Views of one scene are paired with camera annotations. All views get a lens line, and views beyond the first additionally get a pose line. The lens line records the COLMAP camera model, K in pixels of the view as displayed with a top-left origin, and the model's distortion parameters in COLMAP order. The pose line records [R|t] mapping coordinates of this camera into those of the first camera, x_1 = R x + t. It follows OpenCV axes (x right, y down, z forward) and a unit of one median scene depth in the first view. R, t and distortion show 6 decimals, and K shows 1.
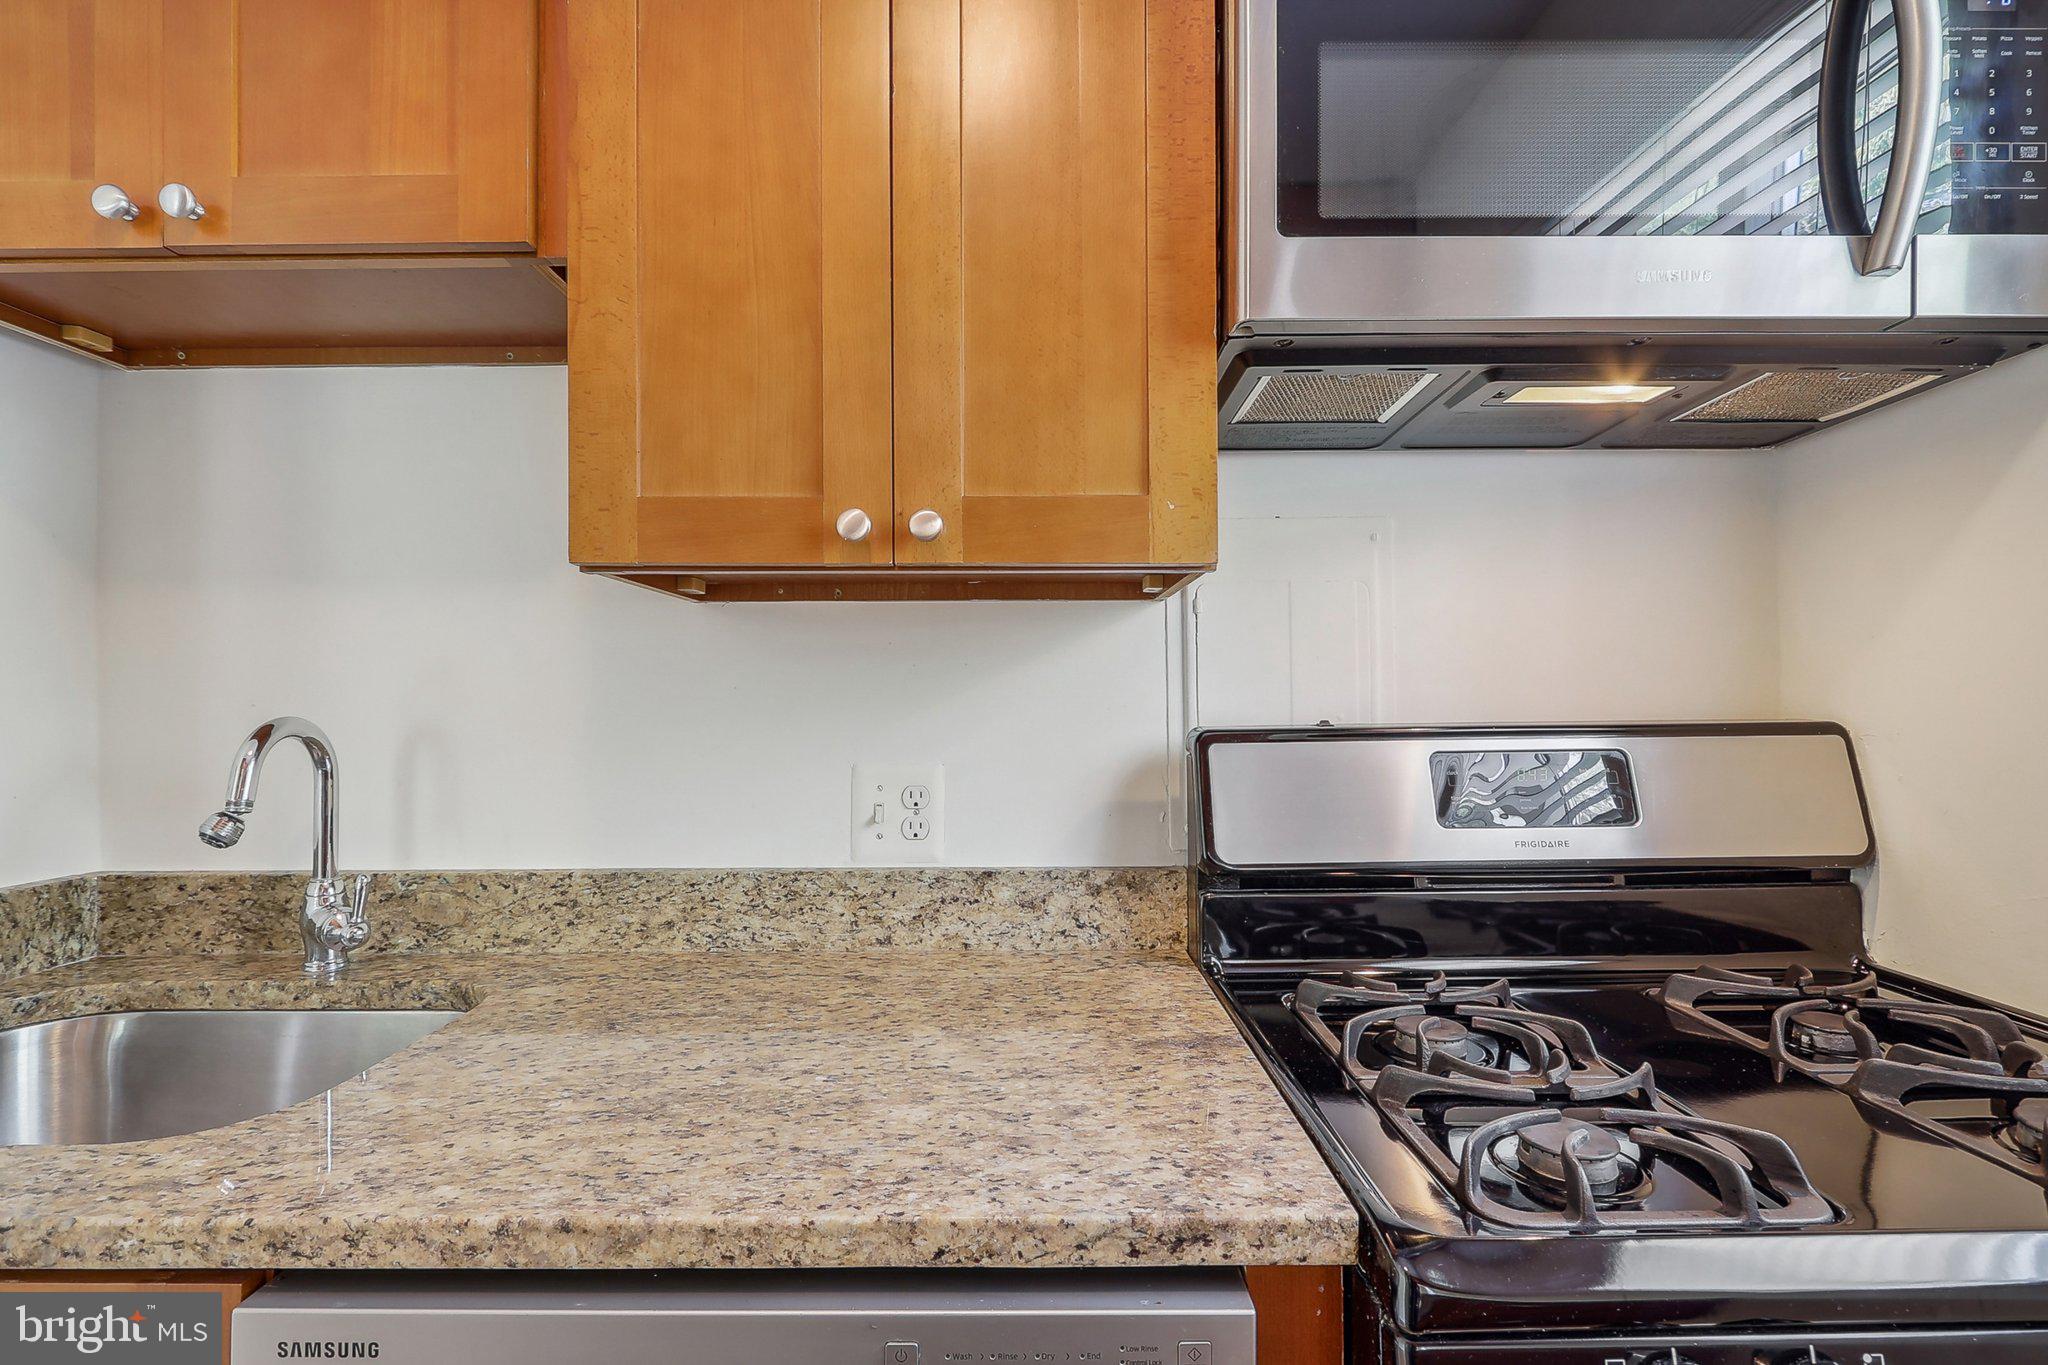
lens RADIAL K [[955.0, 0, 1015.0], [0, 955.0, 687.1], [0, 0, 1]] dist [-0.001827, -0.000532]
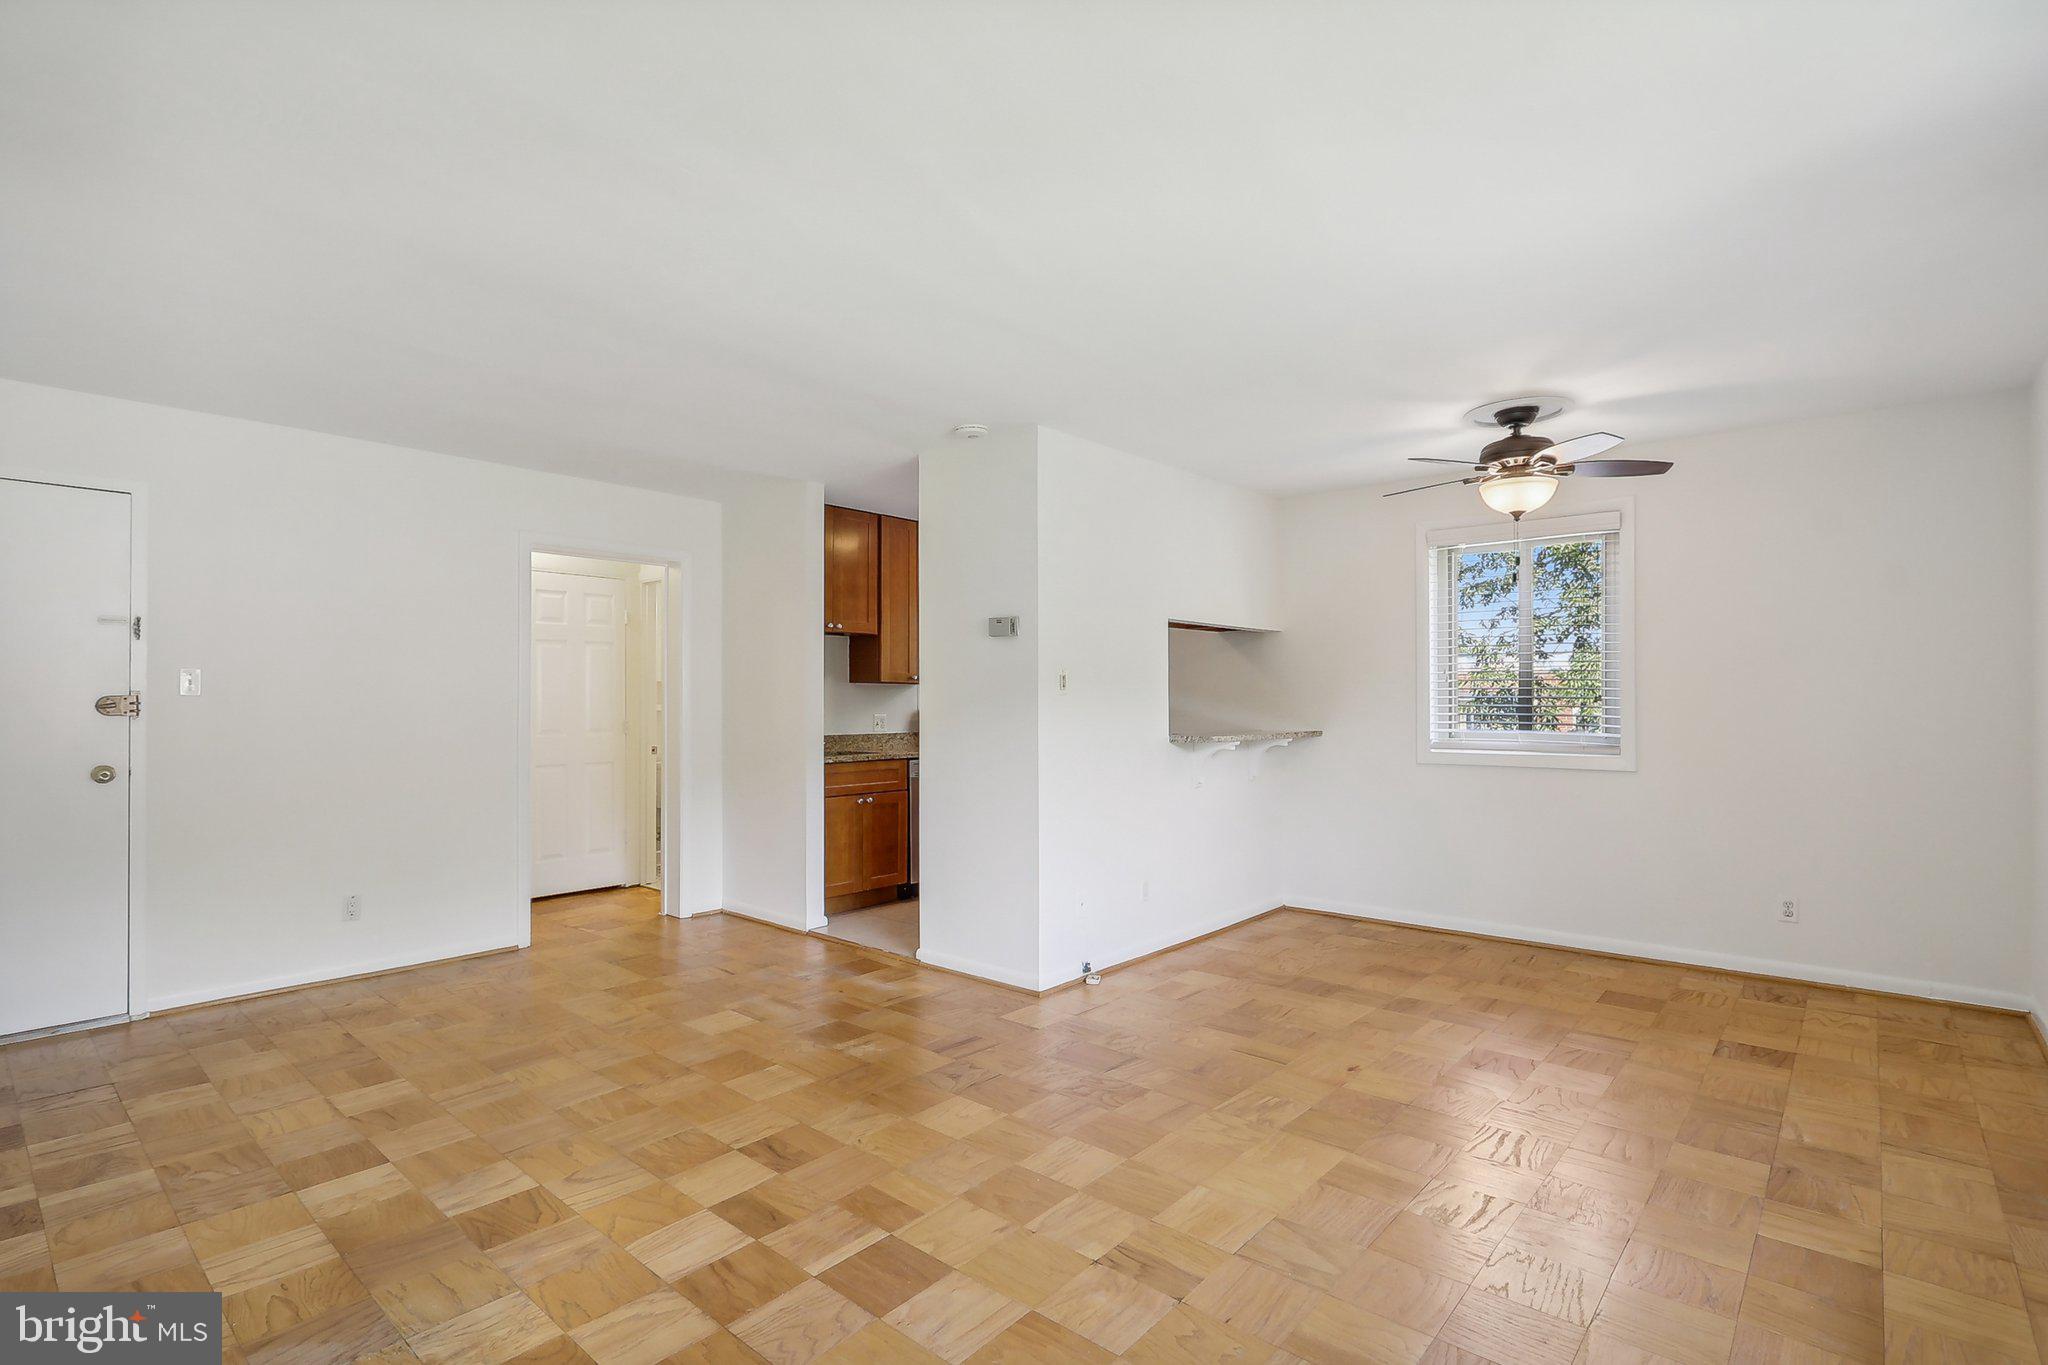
lens RADIAL K [[955.0, 0, 1015.0], [0, 955.0, 687.1], [0, 0, 1]] dist [-0.001827, -0.000532]
pose [[0.675142, 0.013465, 0.737565, -3.678378], [-0.006977, 0.999905, -0.011868, -0.014068], [-0.737655, 0.002866, 0.675172, -3.277303]]
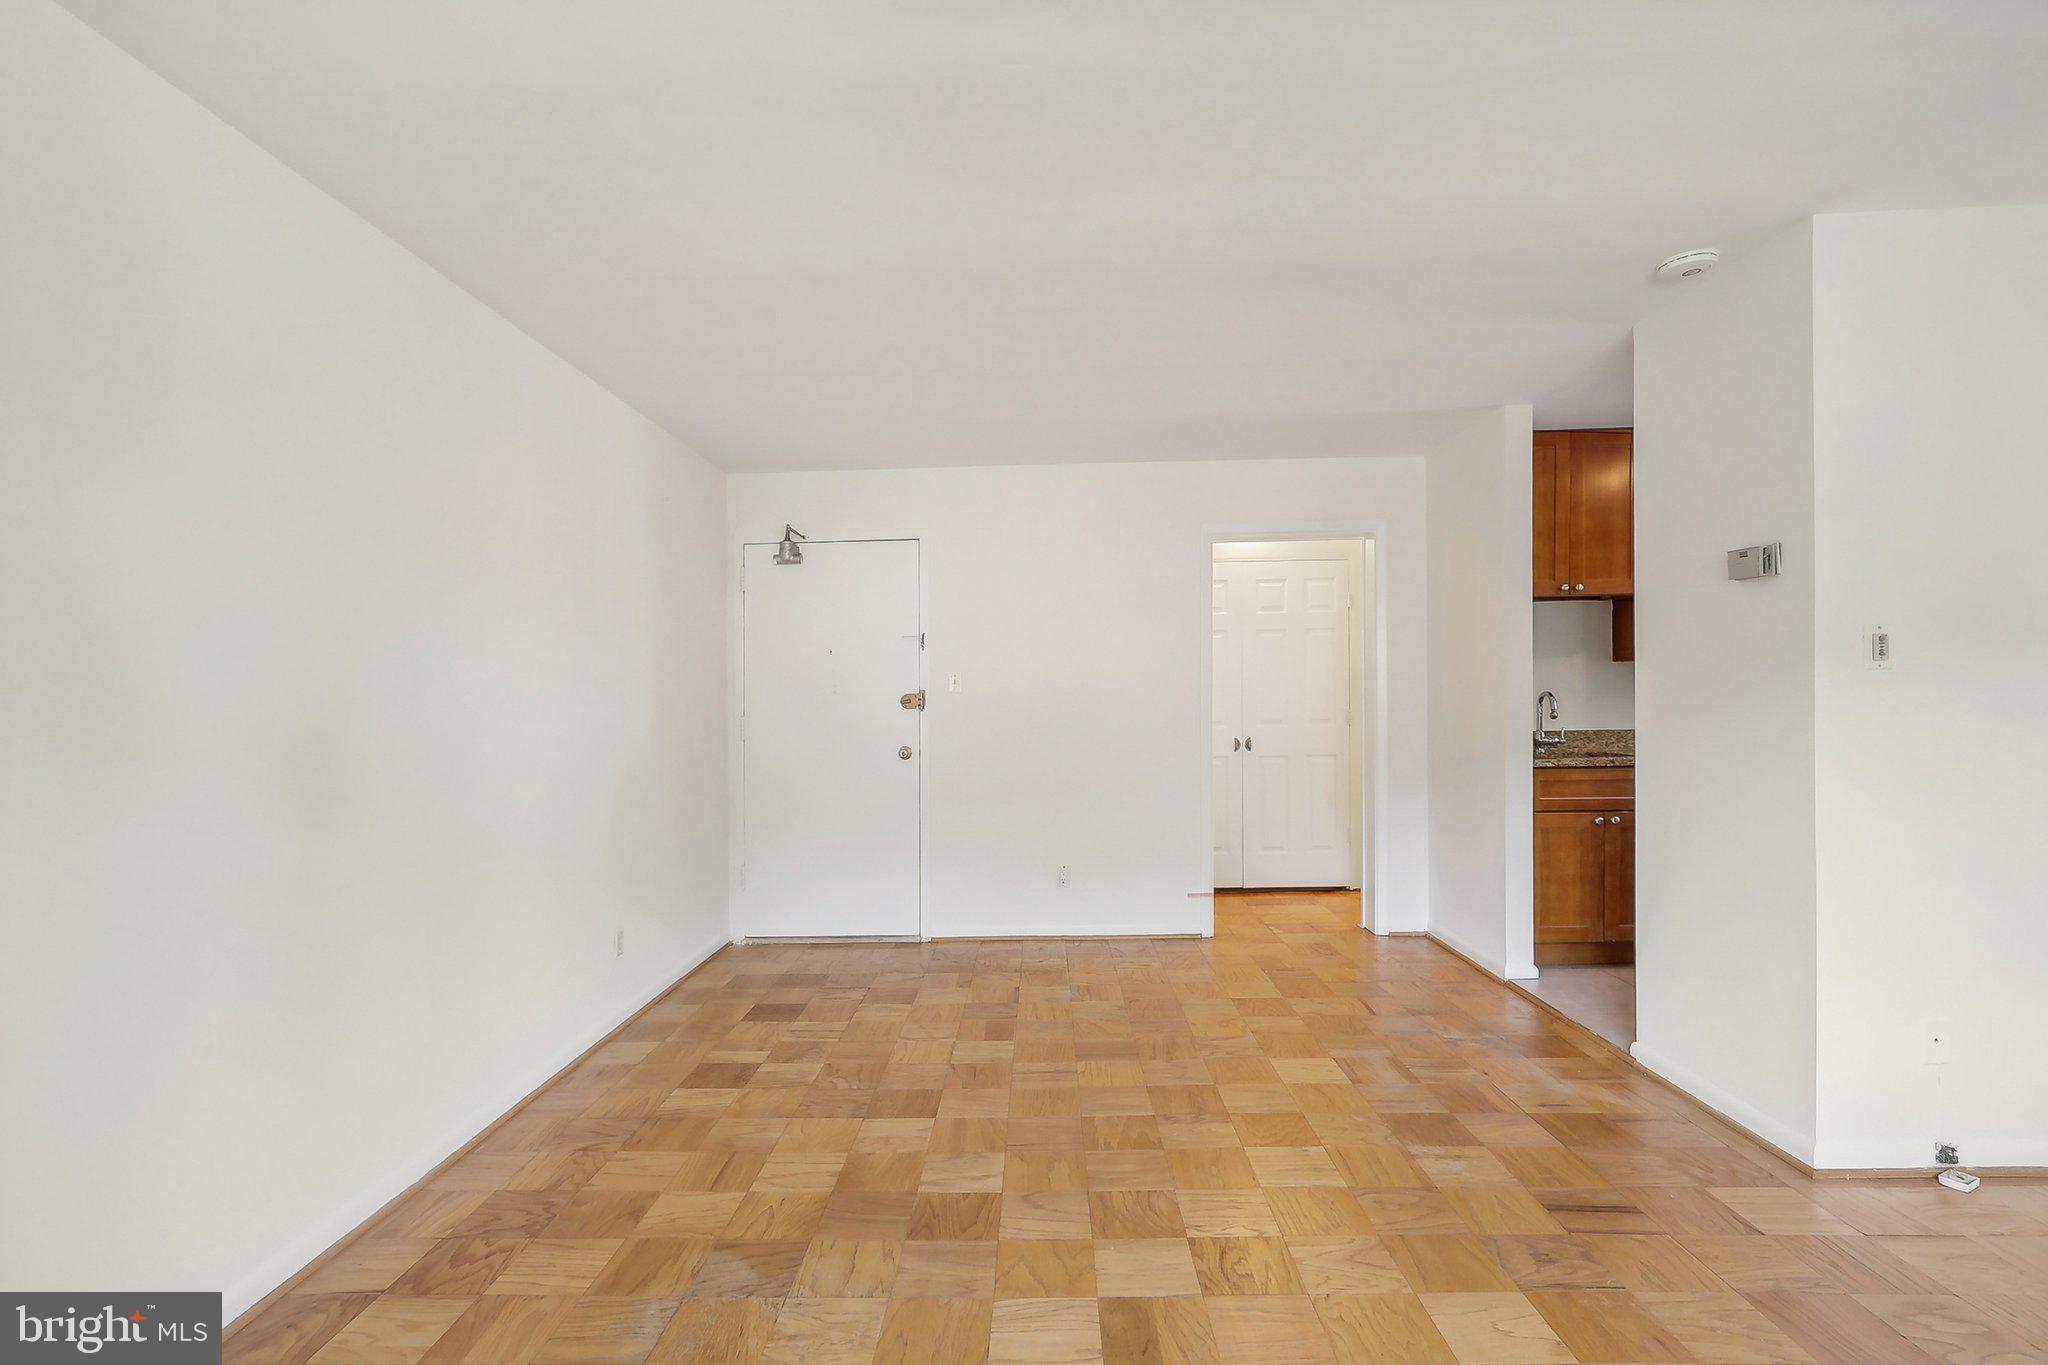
lens RADIAL K [[963.3, 0, 1026.9], [0, 963.3, 698.2], [0, 0, 1]] dist [-0.002111, -0.000967]
pose [[0.999103, -0.014895, -0.039635, -2.682773], [0.015263, 0.999843, 0.008992, -0.013102], [0.039495, -0.009589, 0.999174, -3.136996]]
